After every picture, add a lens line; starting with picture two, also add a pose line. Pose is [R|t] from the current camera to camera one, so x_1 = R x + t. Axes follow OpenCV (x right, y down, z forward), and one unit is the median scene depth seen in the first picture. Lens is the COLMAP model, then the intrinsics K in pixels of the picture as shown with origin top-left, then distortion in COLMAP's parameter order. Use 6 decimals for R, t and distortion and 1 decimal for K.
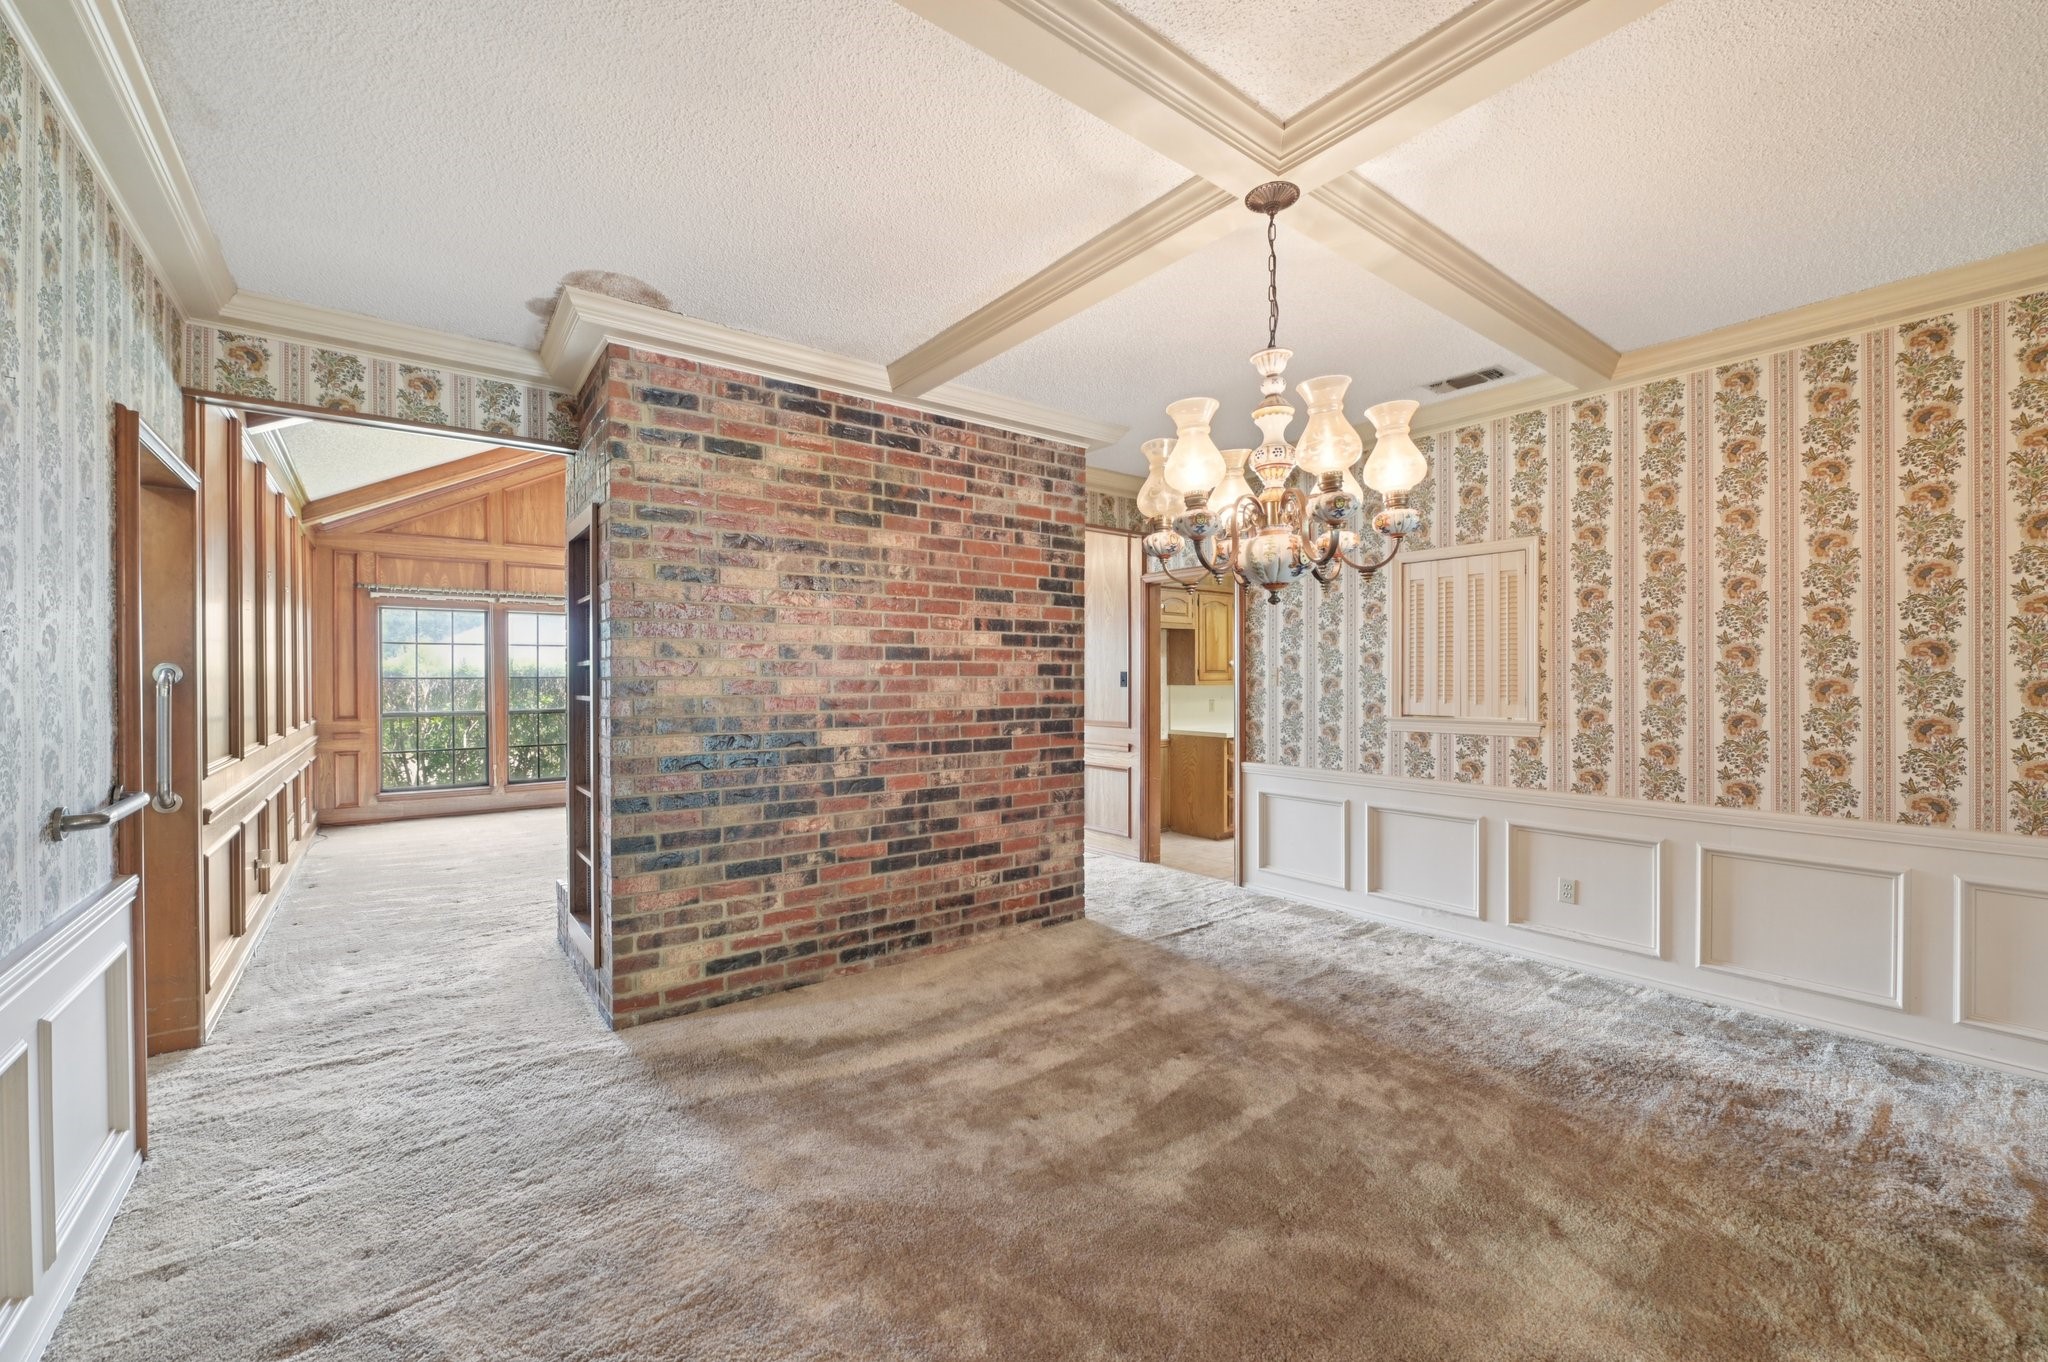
lens RADIAL K [[823.9, 0, 1042.4], [0, 823.9, 682.4], [0, 0, 1]] dist [-0.001914, -0.001047]
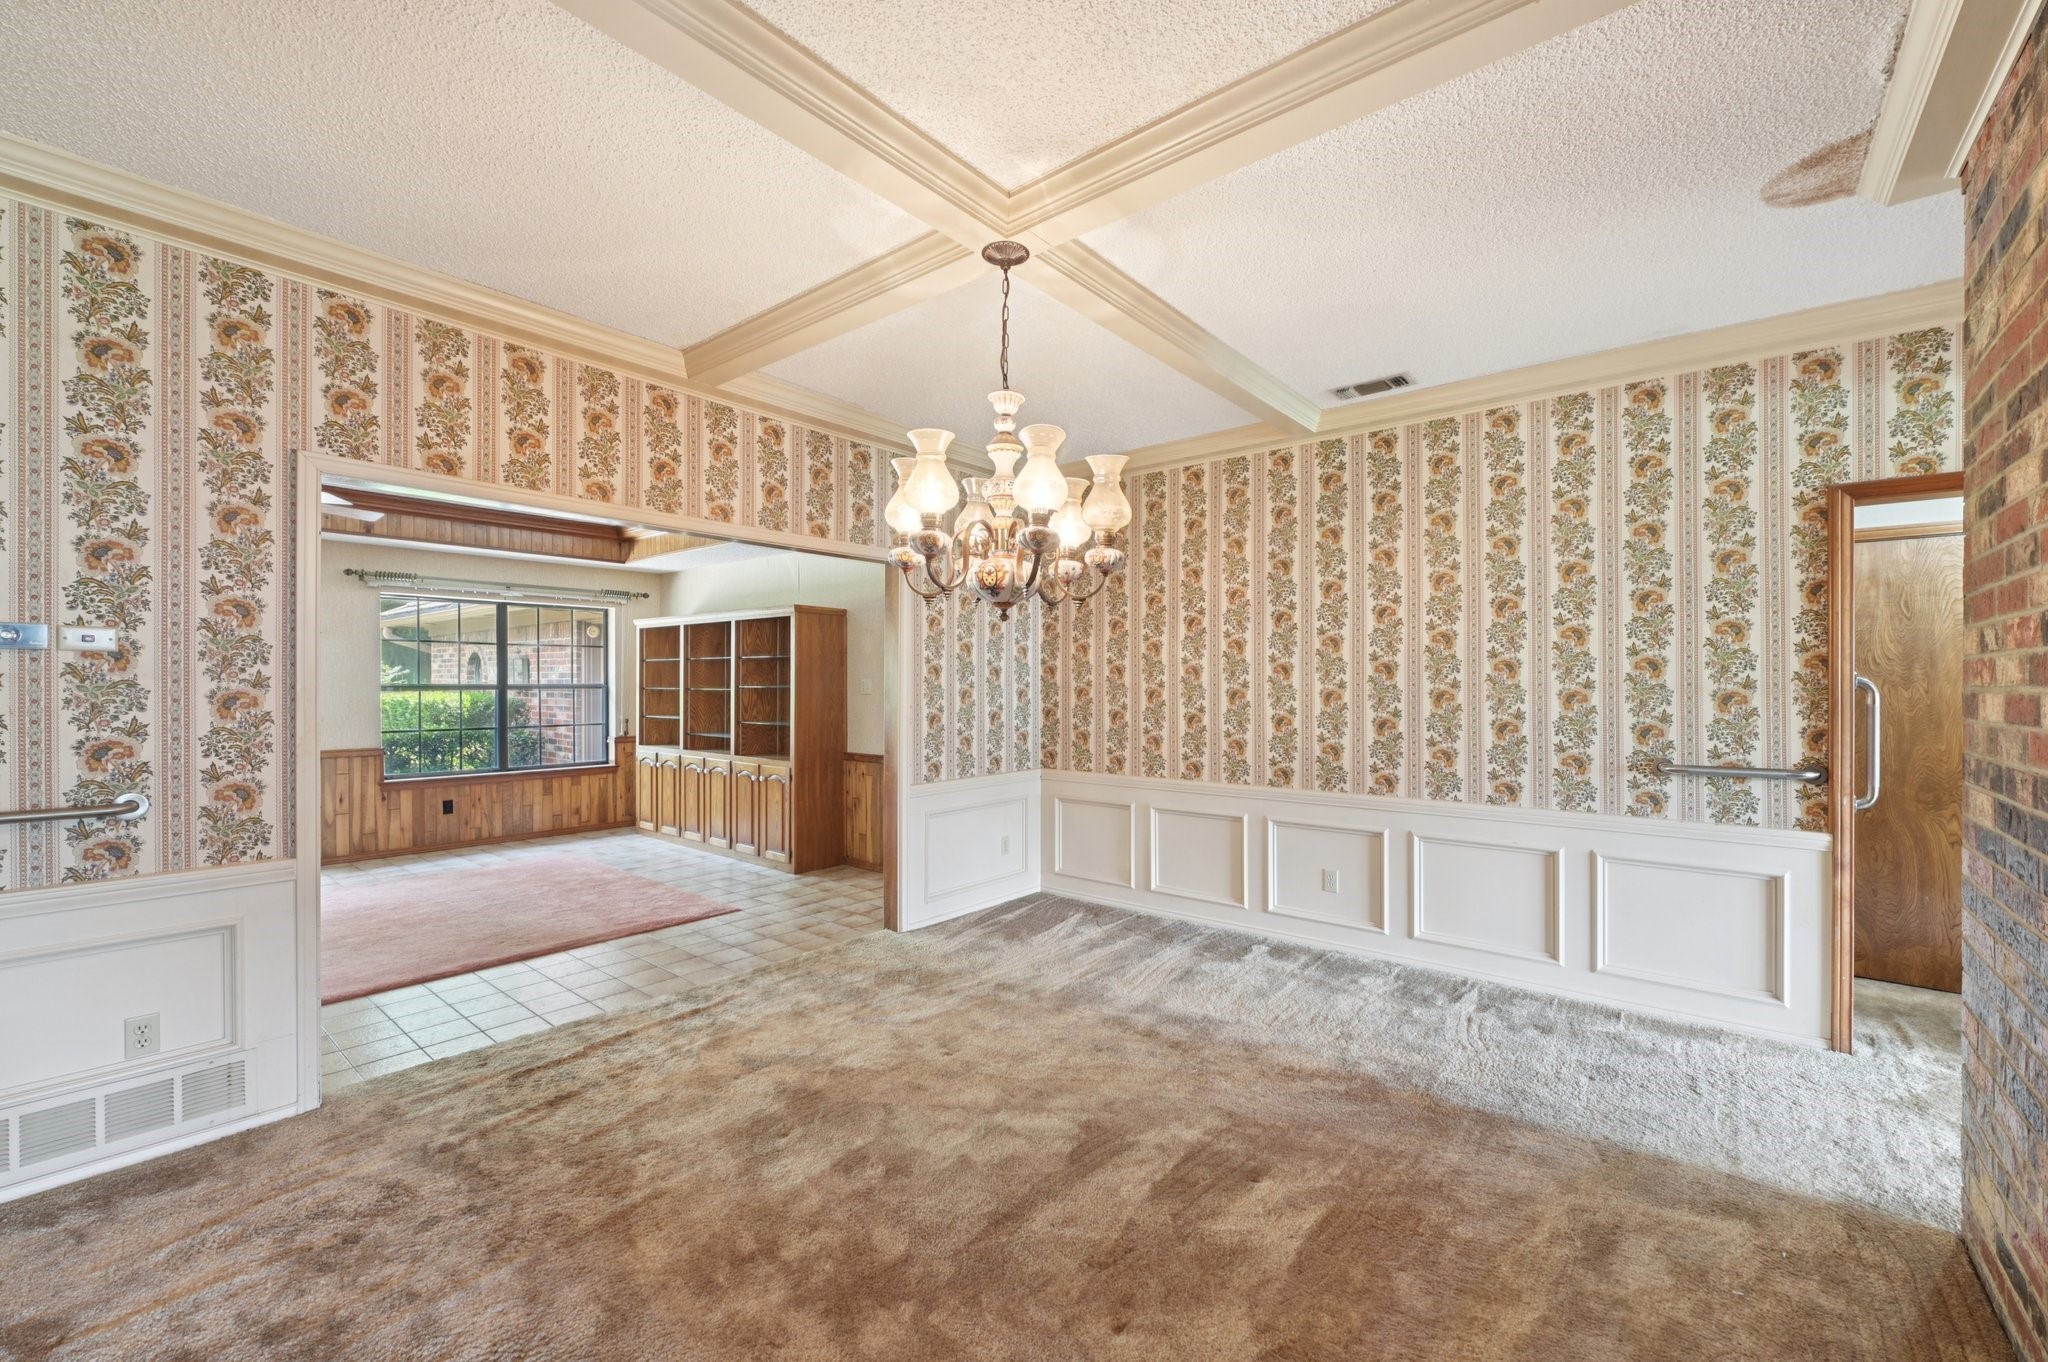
lens RADIAL K [[823.9, 0, 1013.3], [0, 823.9, 682.2], [0, 0, 1]] dist [-0.001914, -0.001047]
pose [[0.978154, 0.002611, 0.207865, -0.121639], [-0.000086, 0.999926, -0.012158, -0.001177], [-0.207881, 0.011875, 0.978082, 0.152703]]
